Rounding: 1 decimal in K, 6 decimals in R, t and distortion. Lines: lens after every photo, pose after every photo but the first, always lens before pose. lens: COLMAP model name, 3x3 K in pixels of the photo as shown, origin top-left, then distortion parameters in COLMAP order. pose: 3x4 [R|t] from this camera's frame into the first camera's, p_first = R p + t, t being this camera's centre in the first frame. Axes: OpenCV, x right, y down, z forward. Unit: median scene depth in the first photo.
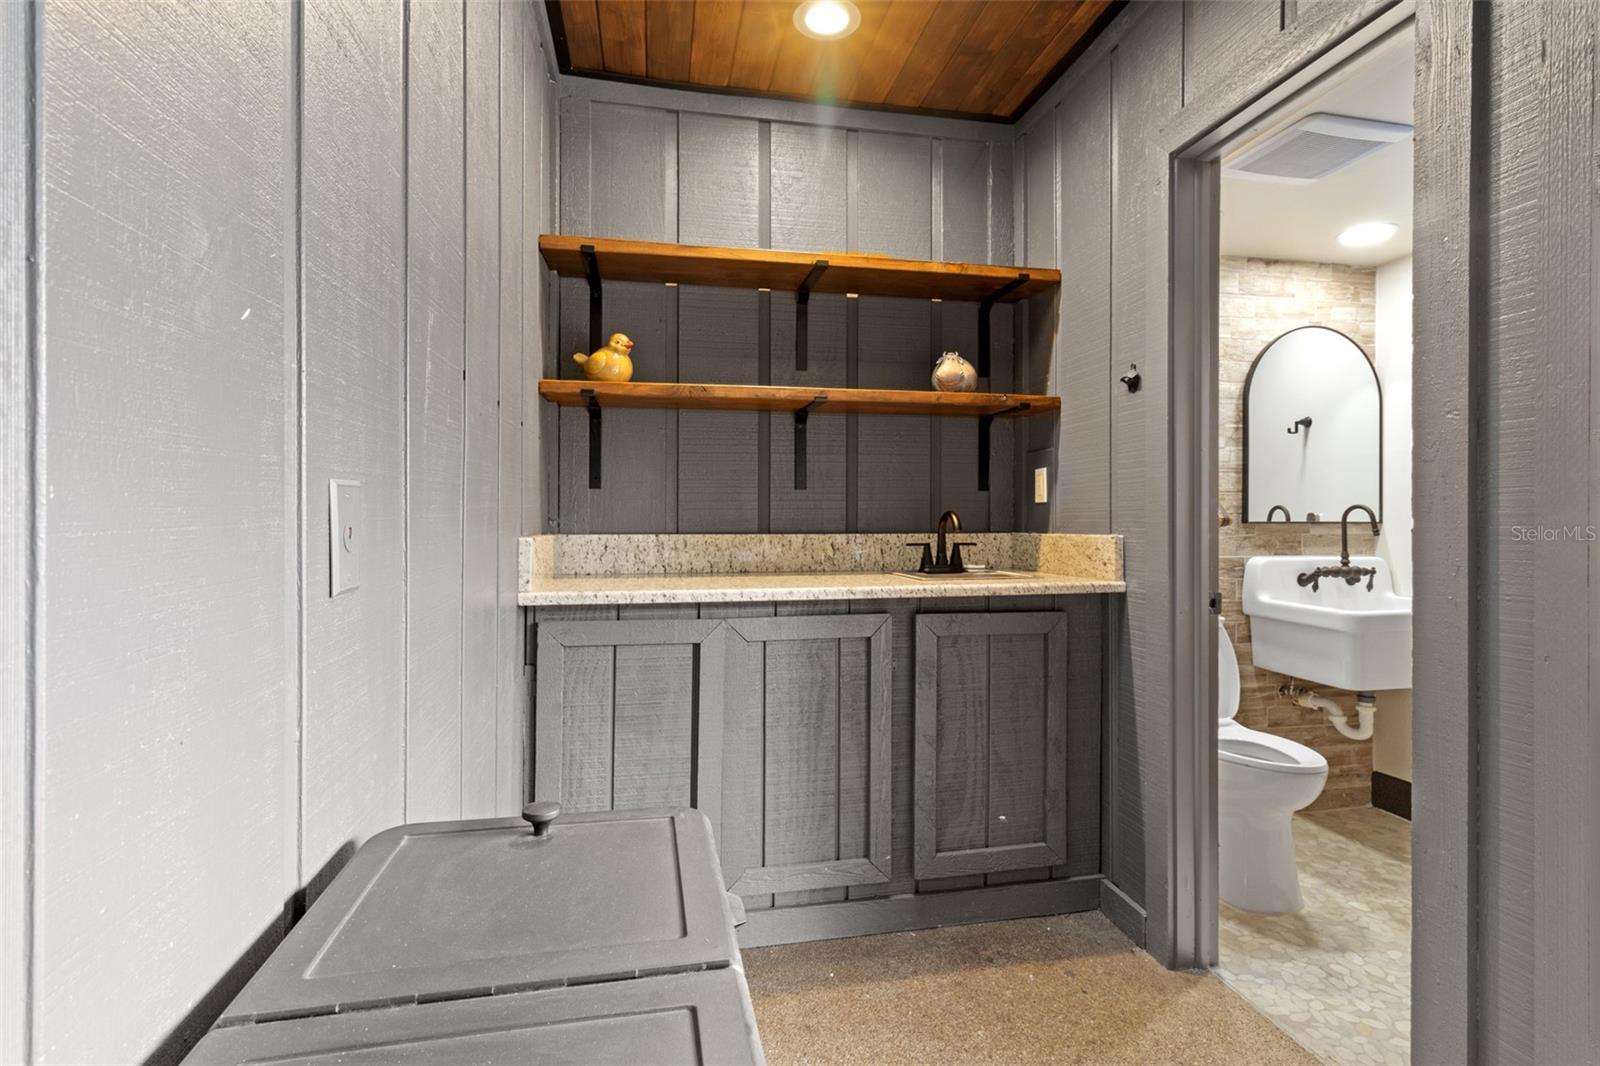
lens RADIAL K [[742.0, 0, 819.4], [0, 742.0, 517.0], [0, 0, 1]] dist [0.003021, 0.000857]
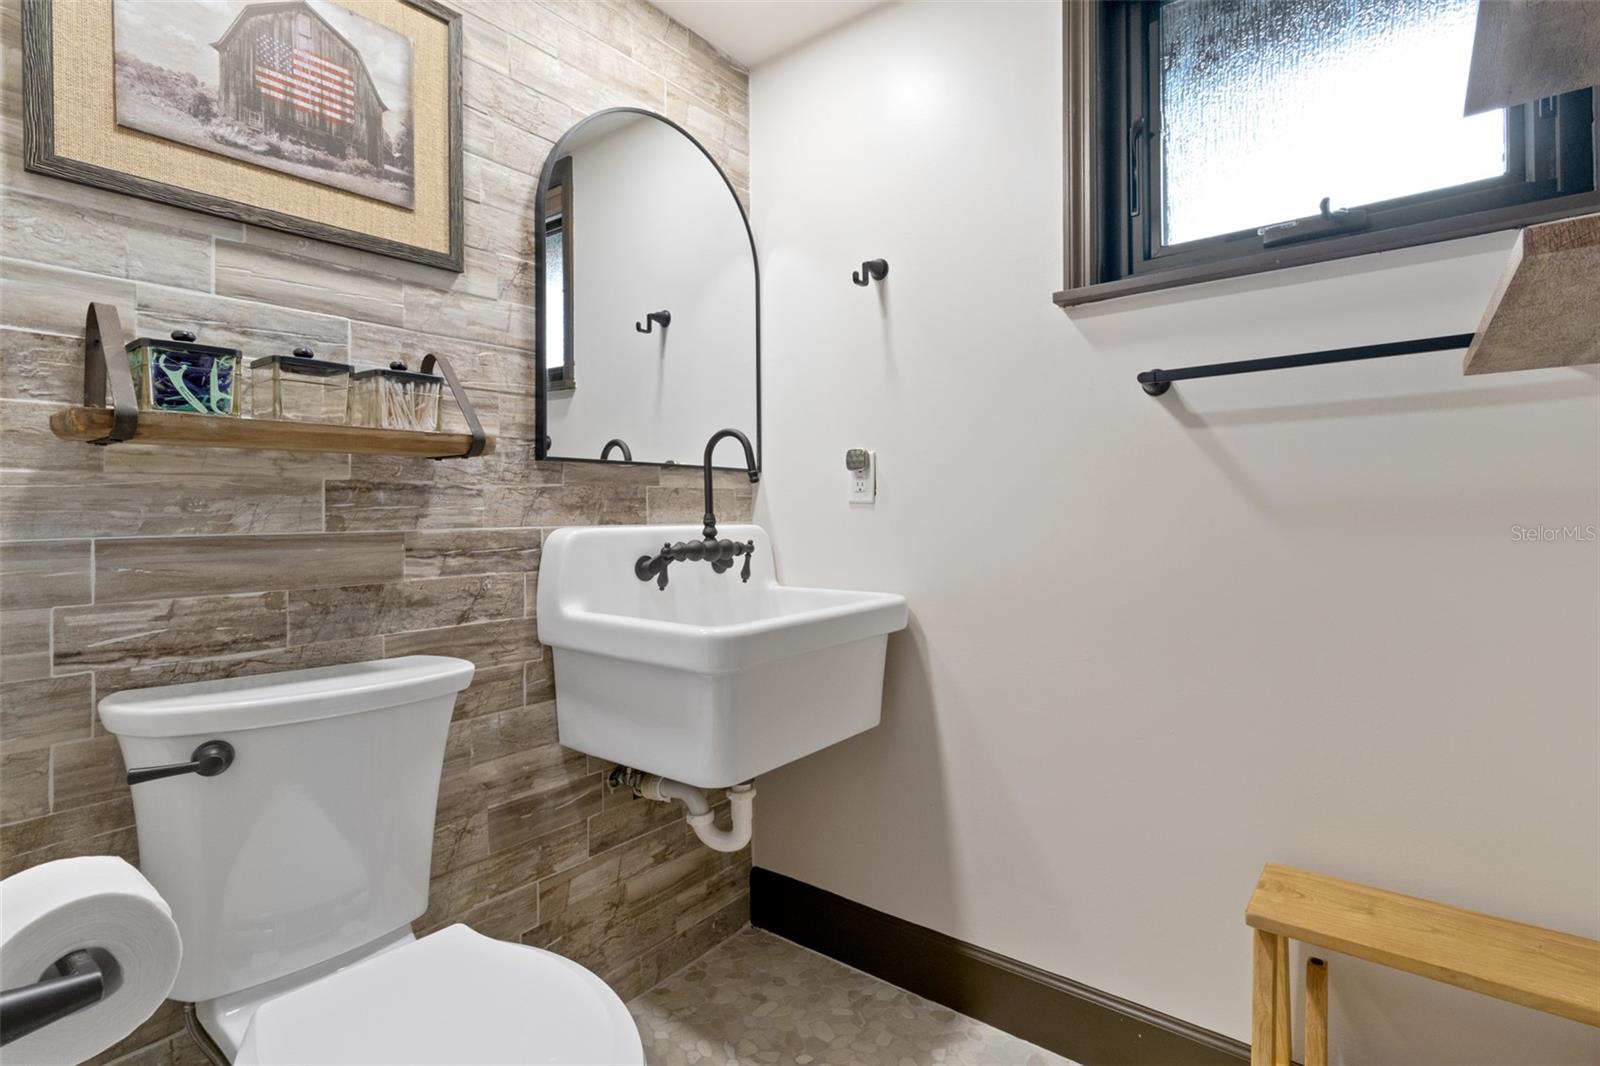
lens RADIAL K [[742.0, 0, 801.4], [0, 742.0, 522.7], [0, 0, 1]] dist [0.003021, 0.000857]
pose [[0.760274, -0.012187, 0.649488, 0.383859], [0.008073, 0.999924, 0.009312, 0.046829], [-0.649553, -0.001837, 0.760314, 0.512320]]
